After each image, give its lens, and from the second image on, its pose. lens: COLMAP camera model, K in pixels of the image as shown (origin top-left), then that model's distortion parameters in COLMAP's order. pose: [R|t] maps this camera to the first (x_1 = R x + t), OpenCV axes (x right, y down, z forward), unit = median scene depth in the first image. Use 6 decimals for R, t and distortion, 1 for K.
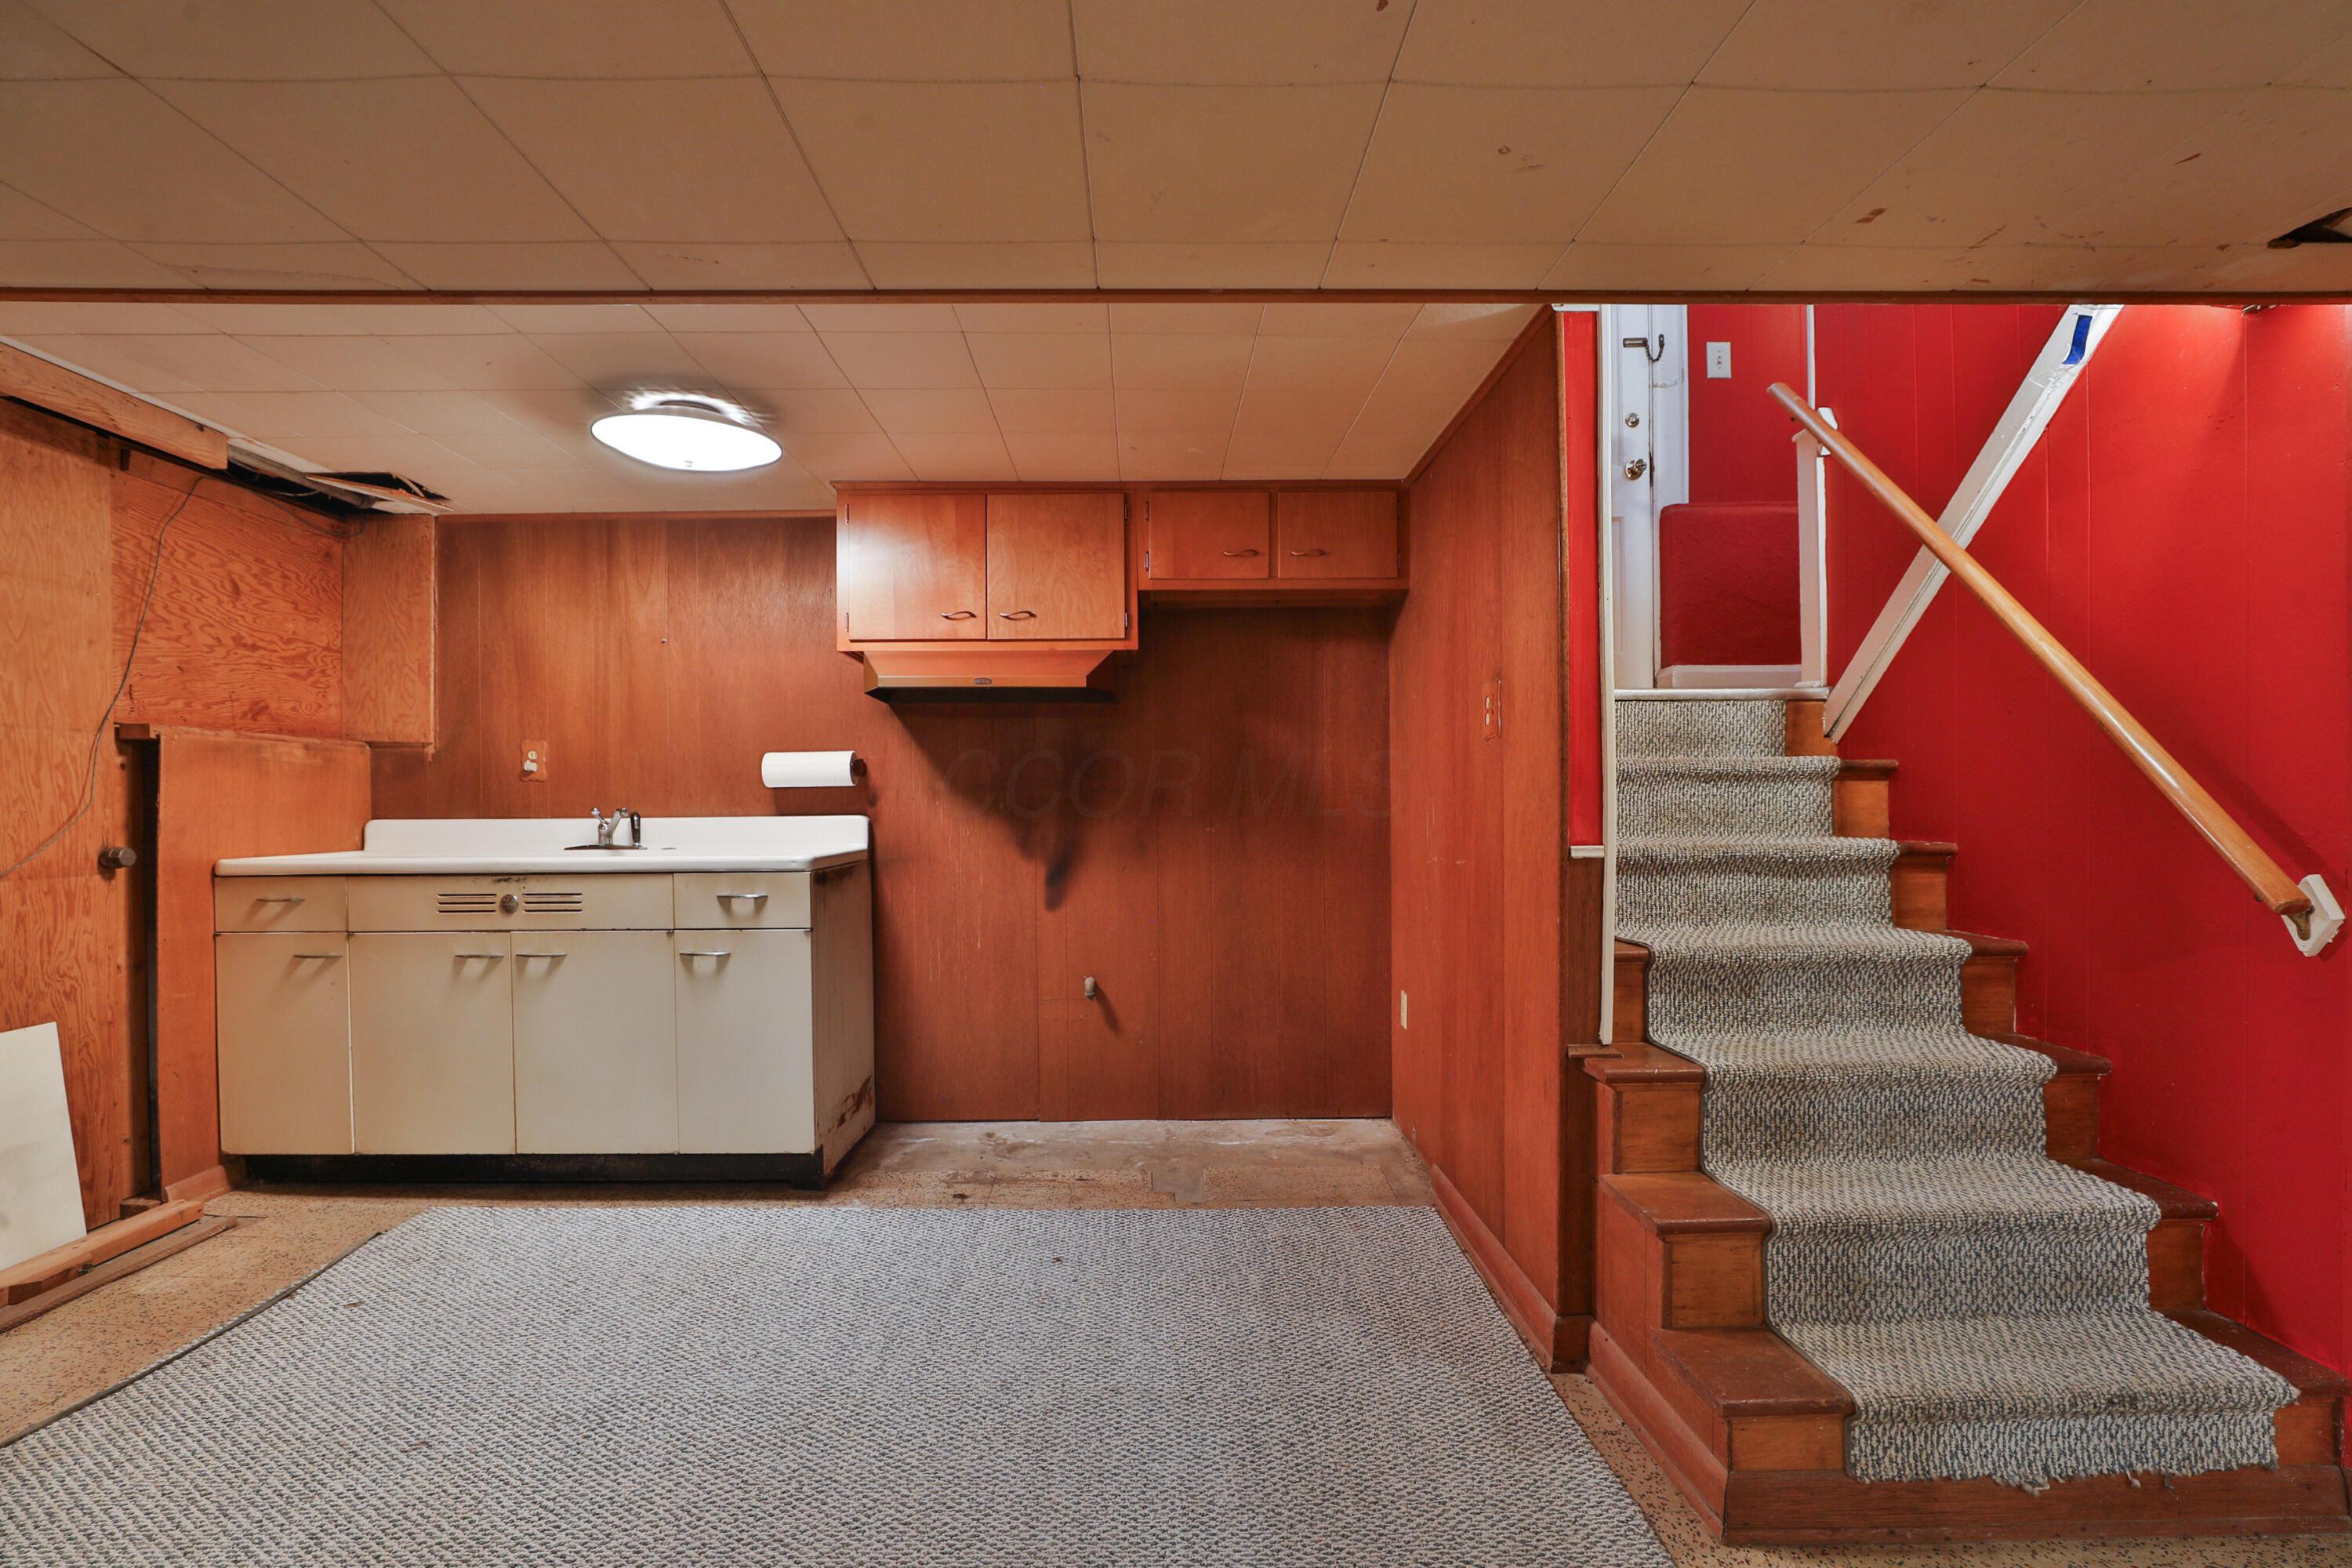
lens RADIAL K [[1098.3, 0, 1173.4], [0, 1098.3, 795.0], [0, 0, 1]] dist [-0.029400, 0.002281]
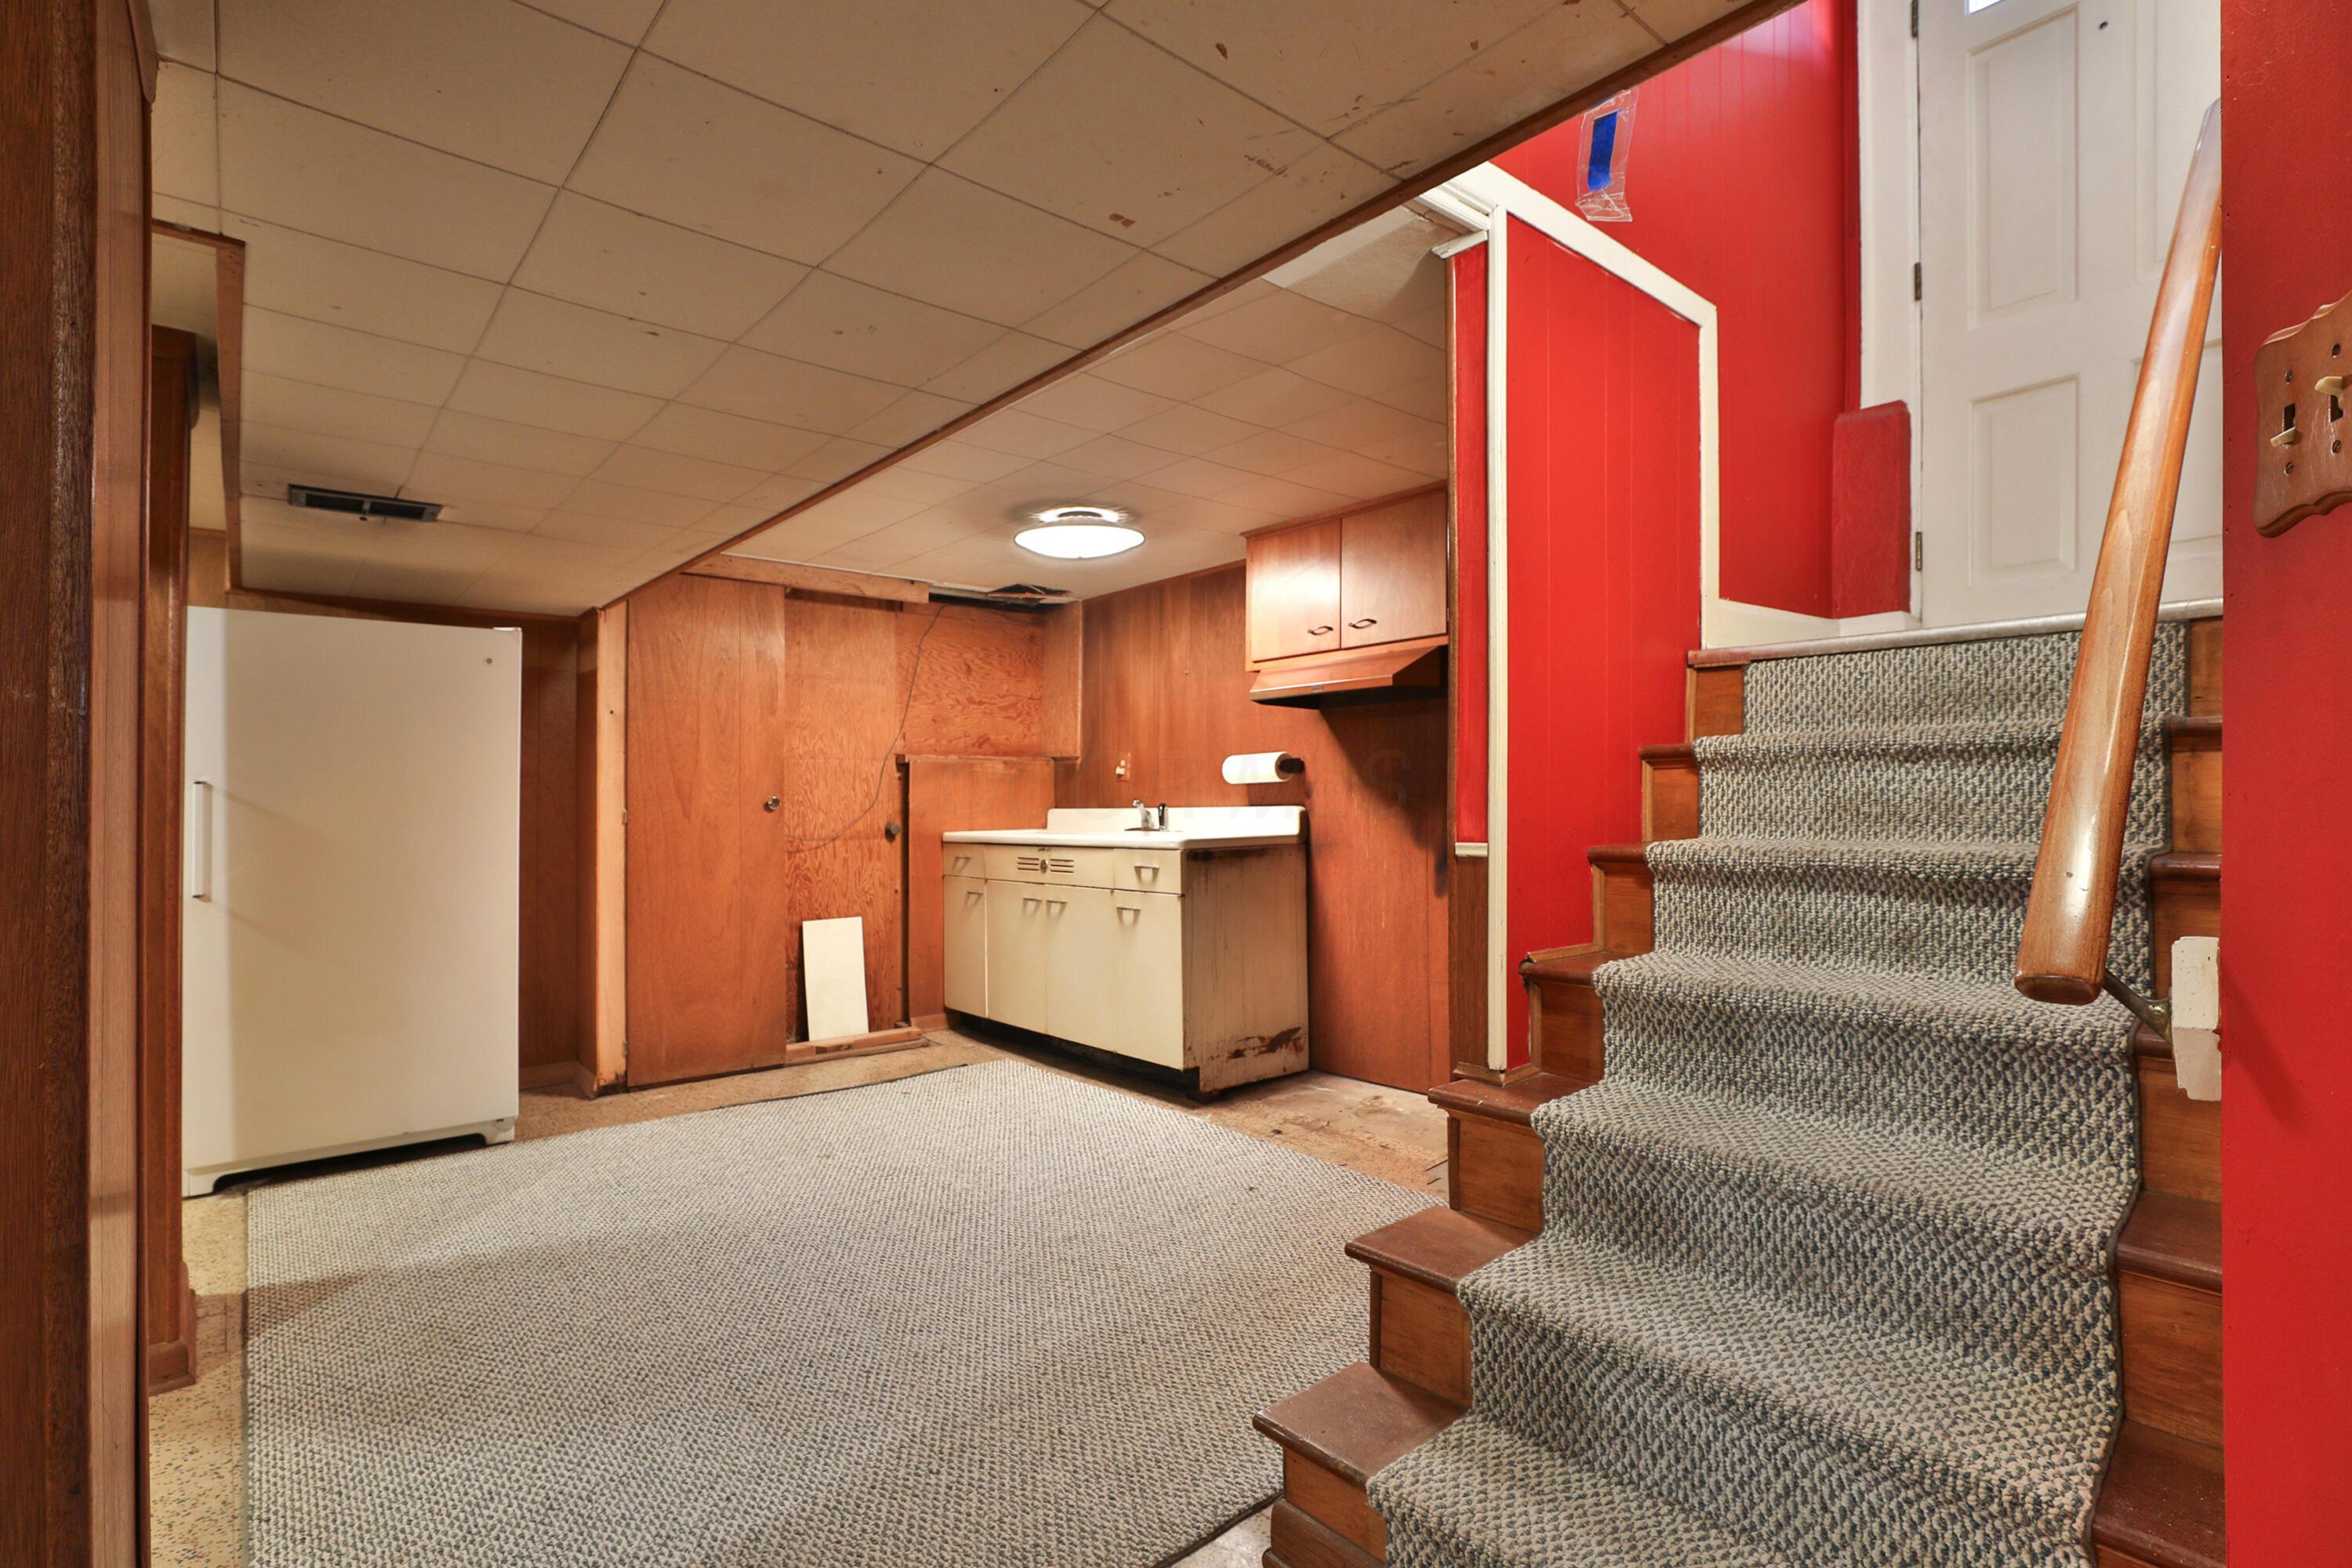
lens RADIAL K [[1098.3, 0, 1171.0], [0, 1098.3, 786.4], [0, 0, 1]] dist [-0.029400, 0.002281]
pose [[0.635151, -0.012236, -0.772291, 0.658079], [0.014708, 0.999885, -0.003747, -0.000099], [0.772248, -0.008979, 0.635257, 0.174765]]
